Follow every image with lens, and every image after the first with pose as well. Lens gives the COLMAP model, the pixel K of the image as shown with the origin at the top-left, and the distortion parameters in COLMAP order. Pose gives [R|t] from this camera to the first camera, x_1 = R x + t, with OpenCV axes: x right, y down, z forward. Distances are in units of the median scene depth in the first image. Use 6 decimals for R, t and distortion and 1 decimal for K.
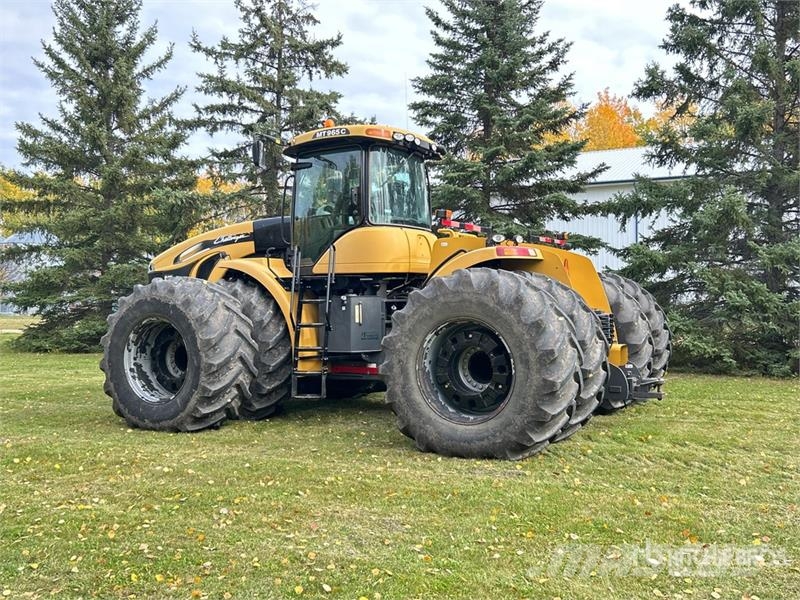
lens RADIAL K [[775.2, 0, 400.4], [0, 775.2, 312.3], [0, 0, 1]] dist [0.085025, -0.017550]
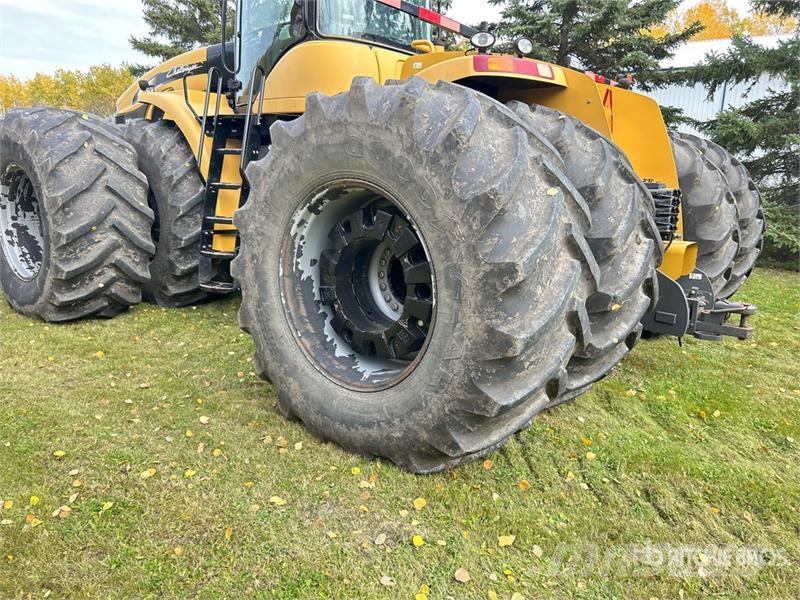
lens RADIAL K [[597.7, 0, 399.1], [0, 597.7, 309.1], [0, 0, 1]] dist [0.066135, -0.072070]
pose [[0.984379, 0.081349, -0.156144, 0.142432], [-0.047933, 0.977183, 0.206919, 0.005611], [0.169414, -0.196203, 0.965818, 0.507579]]
